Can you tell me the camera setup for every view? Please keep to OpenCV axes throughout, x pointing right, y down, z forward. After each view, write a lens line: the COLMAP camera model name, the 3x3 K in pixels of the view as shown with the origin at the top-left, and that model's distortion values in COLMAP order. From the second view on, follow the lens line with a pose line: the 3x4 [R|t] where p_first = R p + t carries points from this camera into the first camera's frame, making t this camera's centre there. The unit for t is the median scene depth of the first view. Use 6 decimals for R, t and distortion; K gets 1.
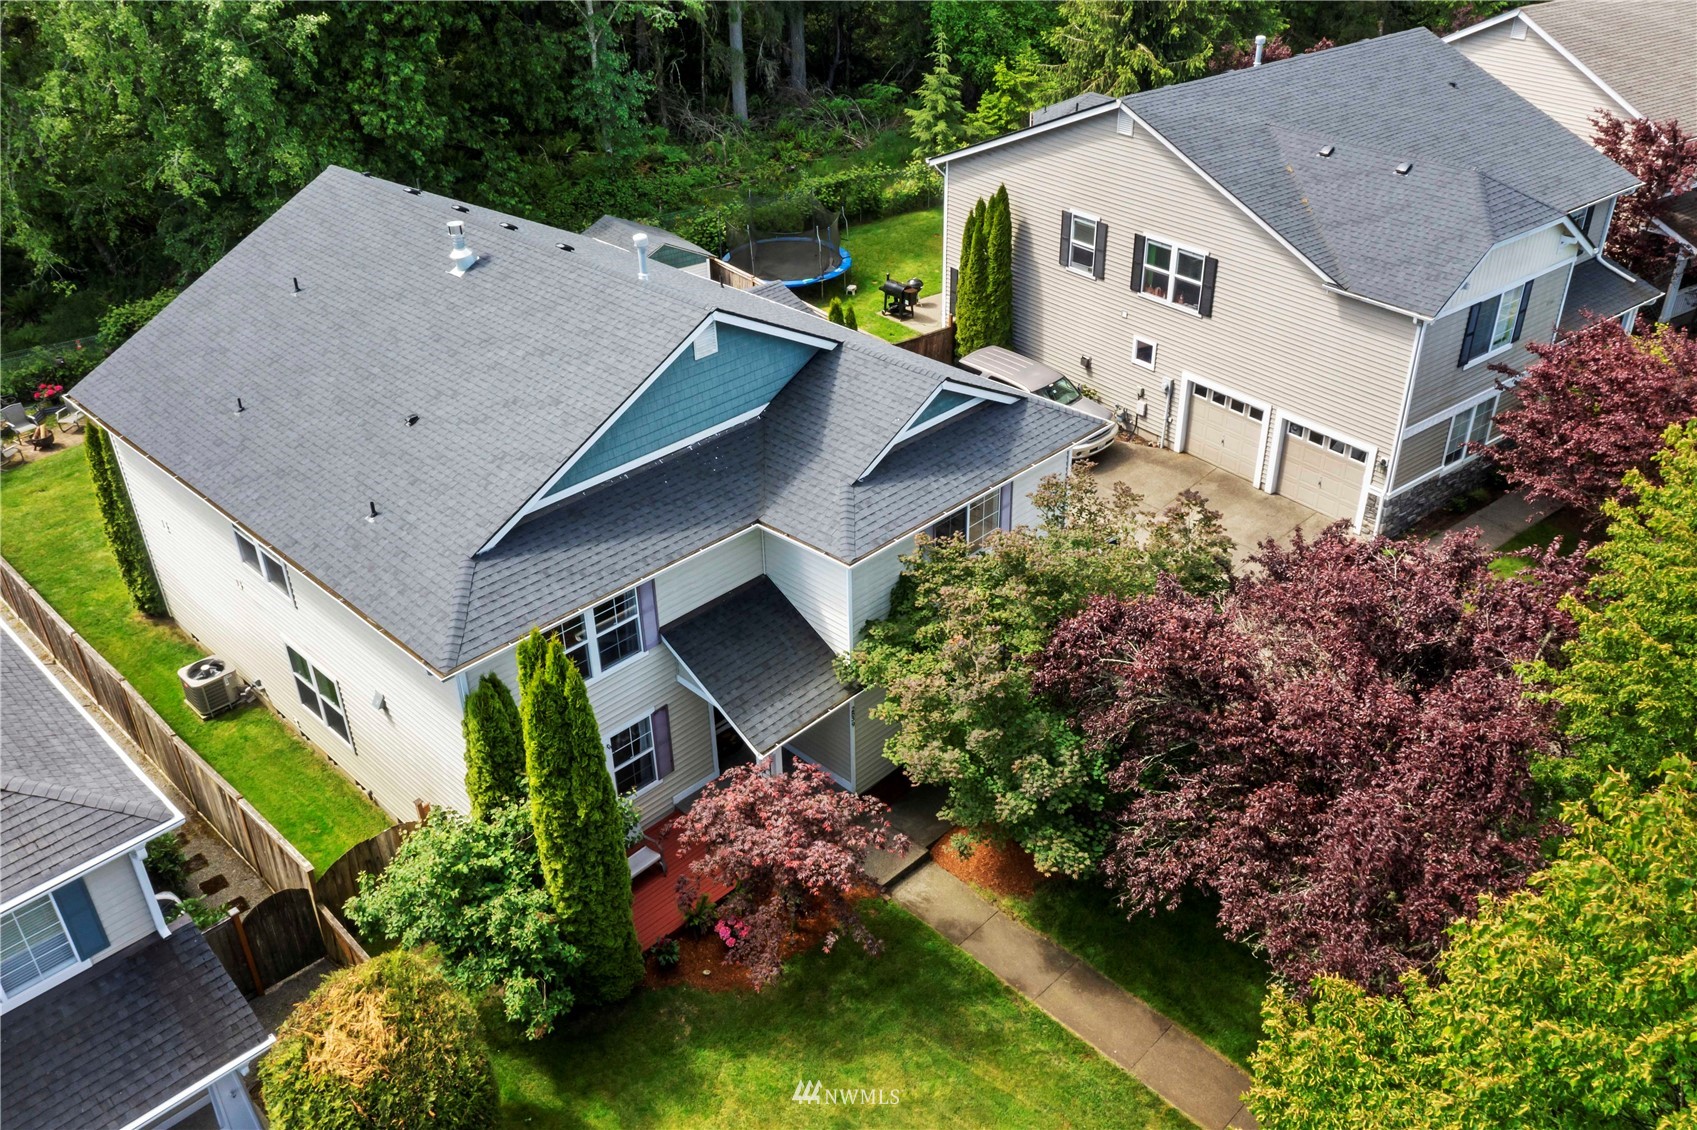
lens RADIAL K [[1377.4, 0, 842.6], [0, 1377.4, 563.3], [0, 0, 1]] dist [-0.003516, -0.007944]
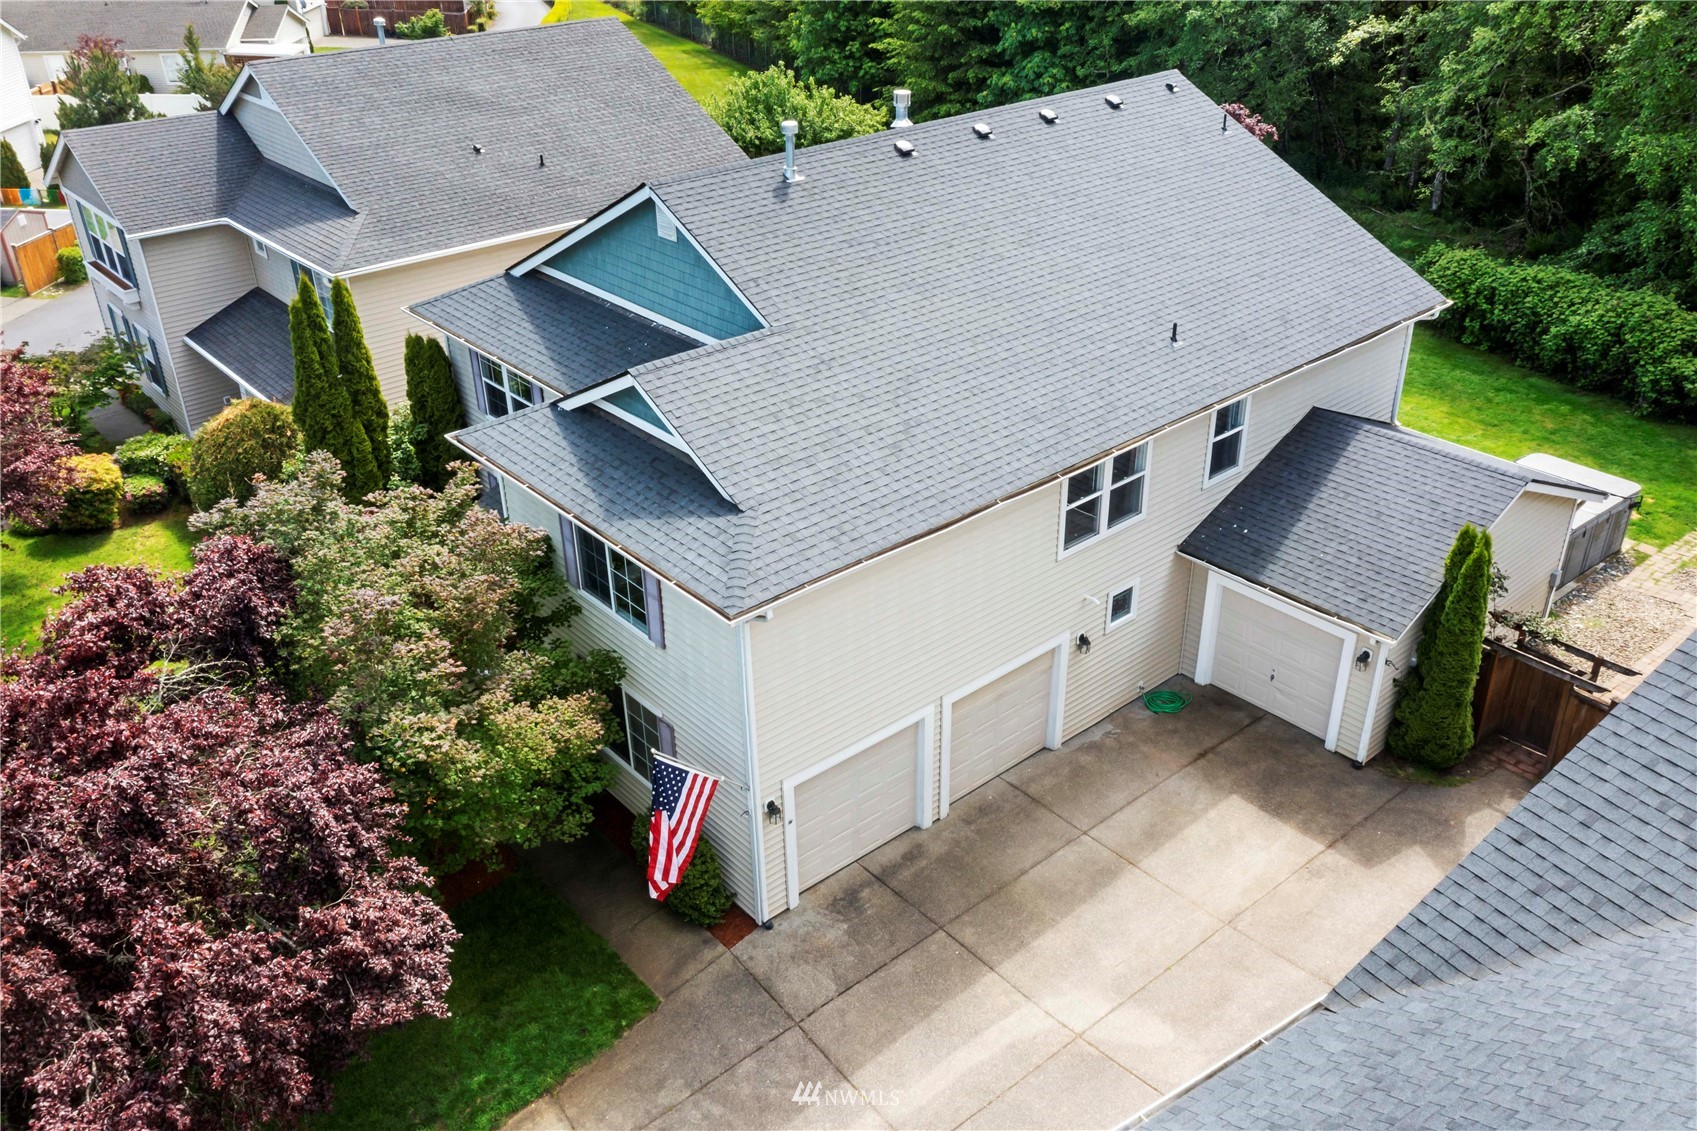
lens RADIAL K [[1377.4, 0, 842.6], [0, 1377.4, 563.8], [0, 0, 1]] dist [-0.003516, -0.007944]
pose [[-0.082100, 0.503841, -0.859886, 0.778830], [-0.503707, 0.723512, 0.472027, -0.479674], [0.859964, 0.471884, 0.194388, 1.009401]]
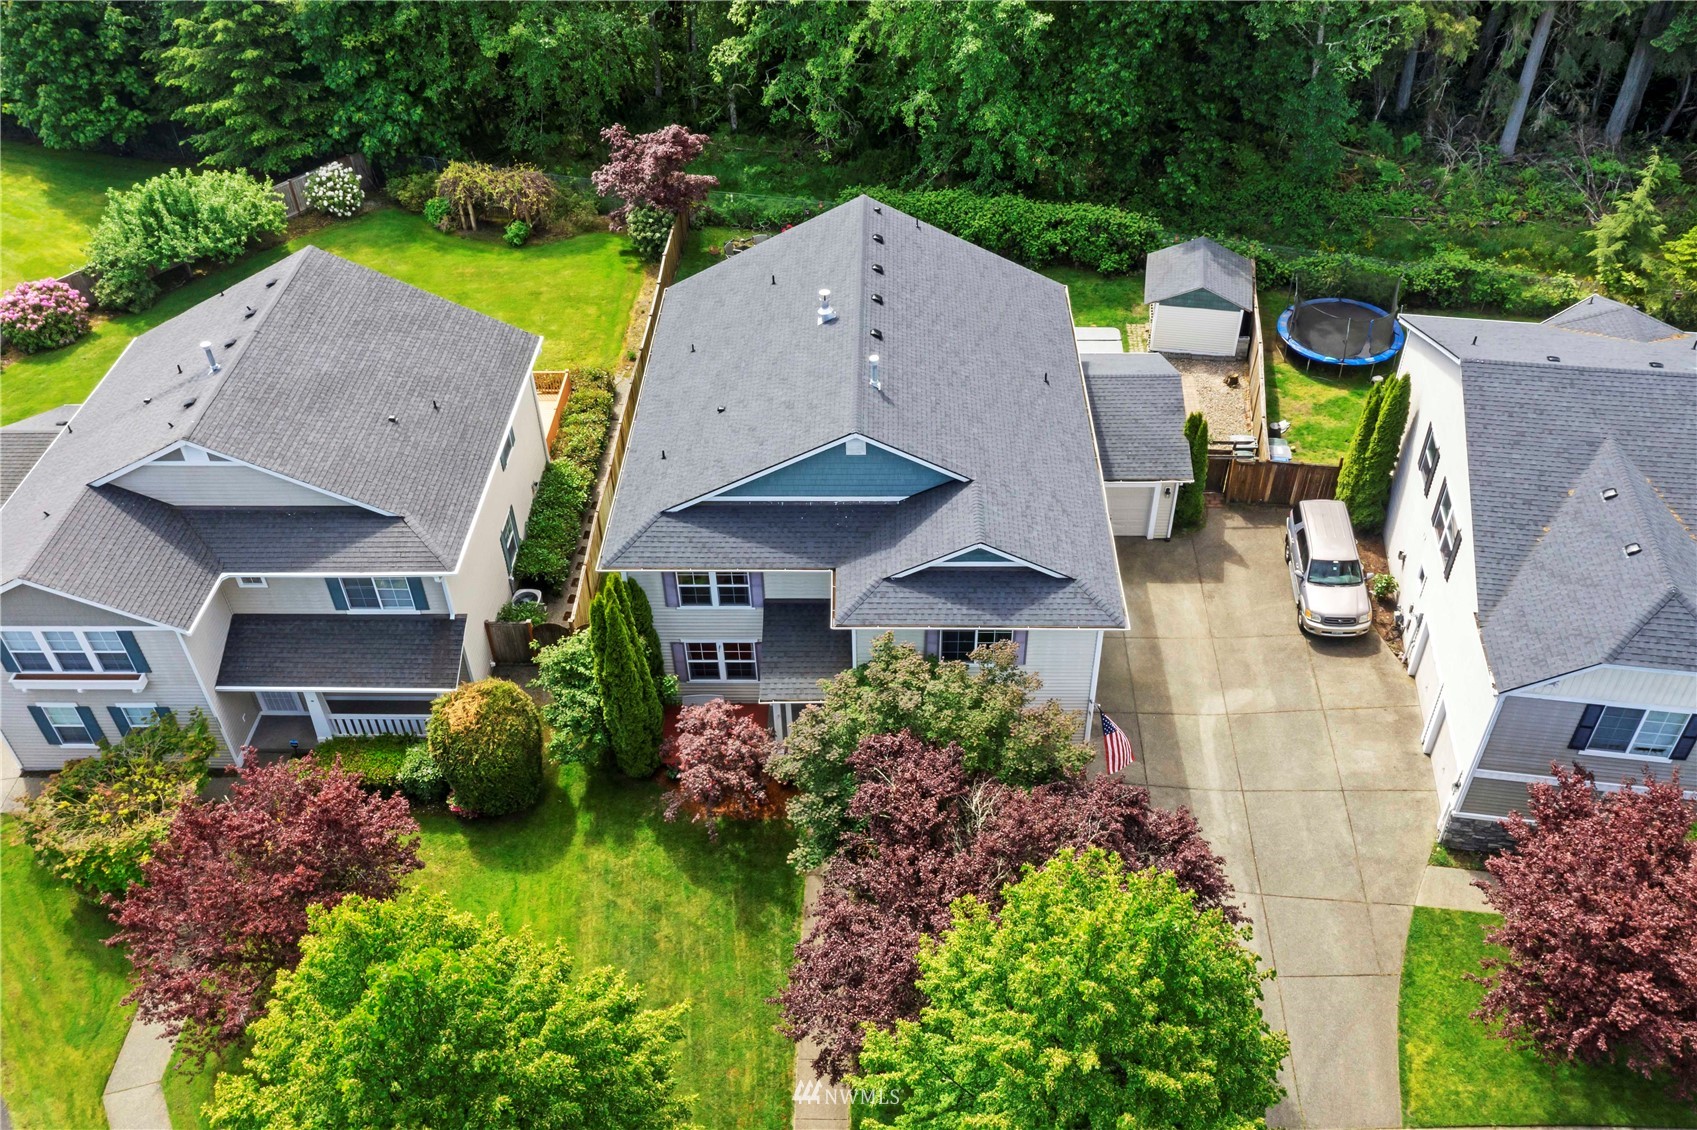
lens RADIAL K [[1377.4, 0, 842.6], [0, 1377.4, 563.3], [0, 0, 1]] dist [-0.003516, -0.007944]
pose [[0.681164, 0.478783, -0.553880, 0.763659], [-0.371864, 0.877933, 0.301580, -0.485864], [0.630661, 0.000543, 0.776058, -0.163007]]
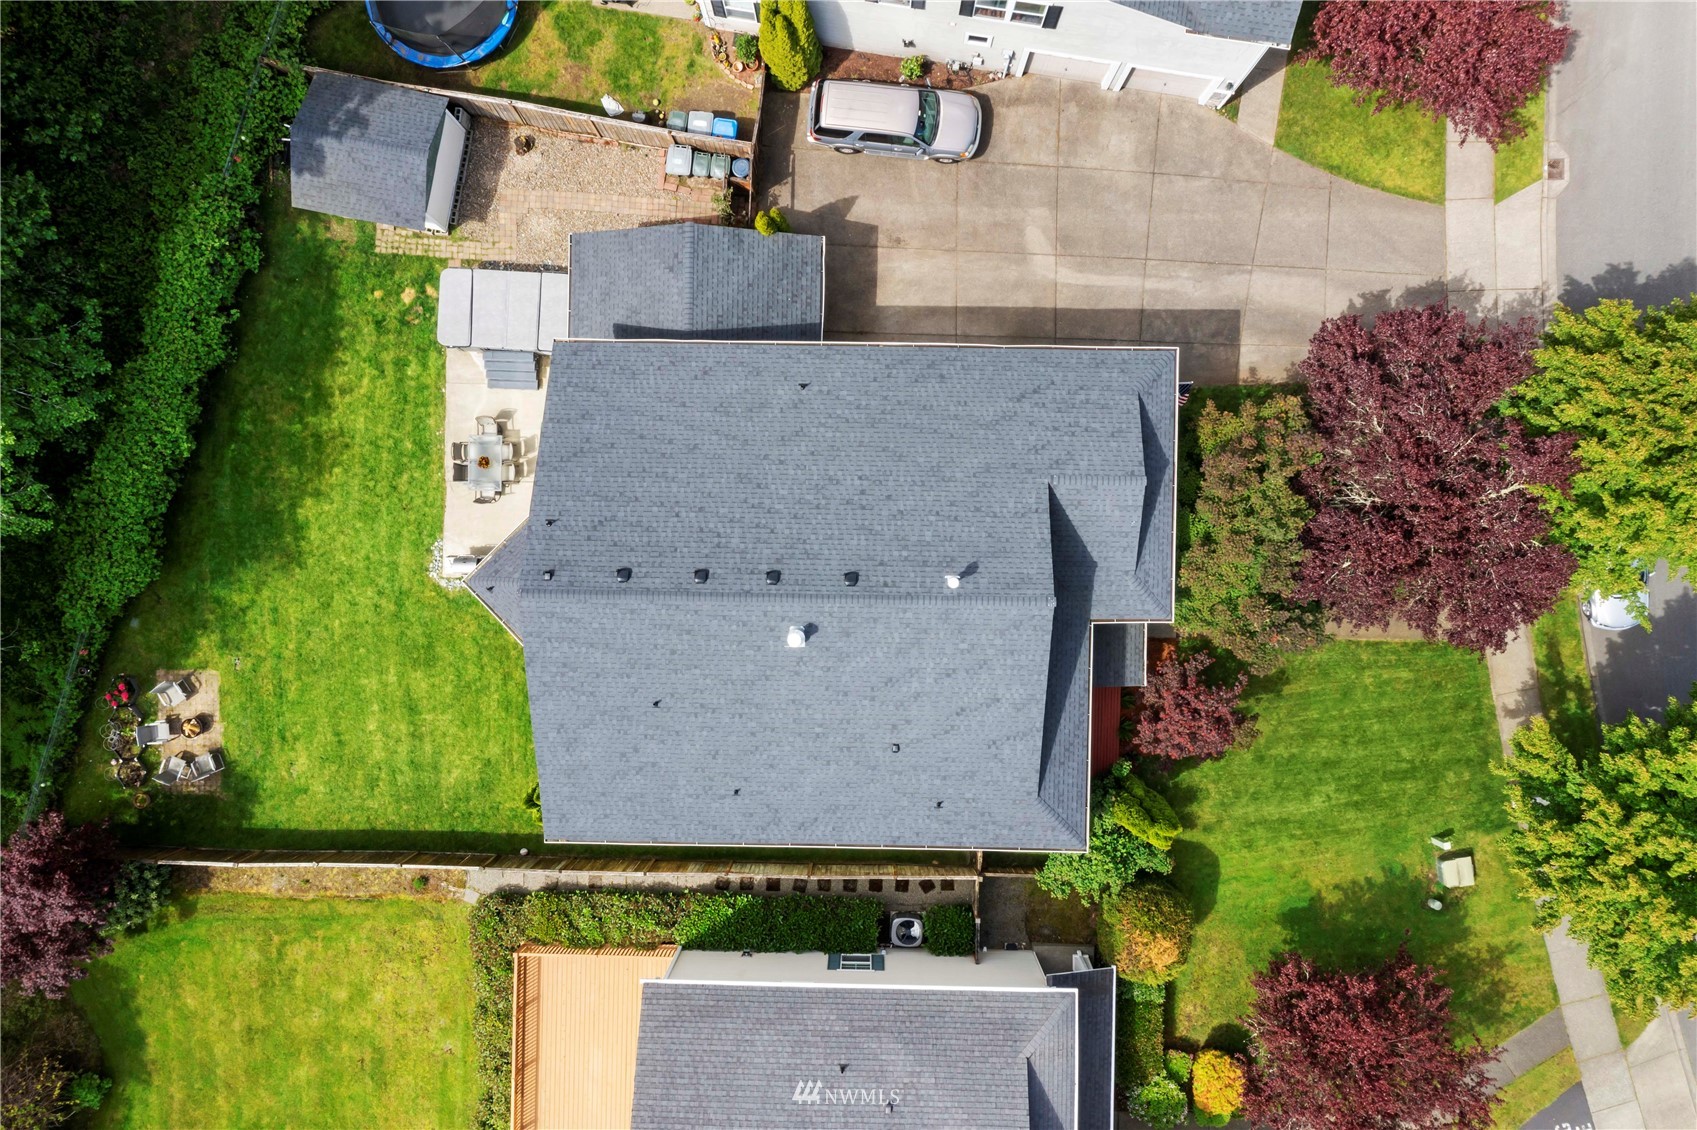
lens RADIAL K [[1377.4, 0, 842.6], [0, 1377.4, 563.3], [0, 0, 1]] dist [-0.003516, -0.007944]
pose [[0.724285, -0.689500, -0.000811, -0.213972], [0.368566, 0.386165, 0.845598, -1.449398], [-0.582727, -0.612753, 0.533819, 0.363495]]
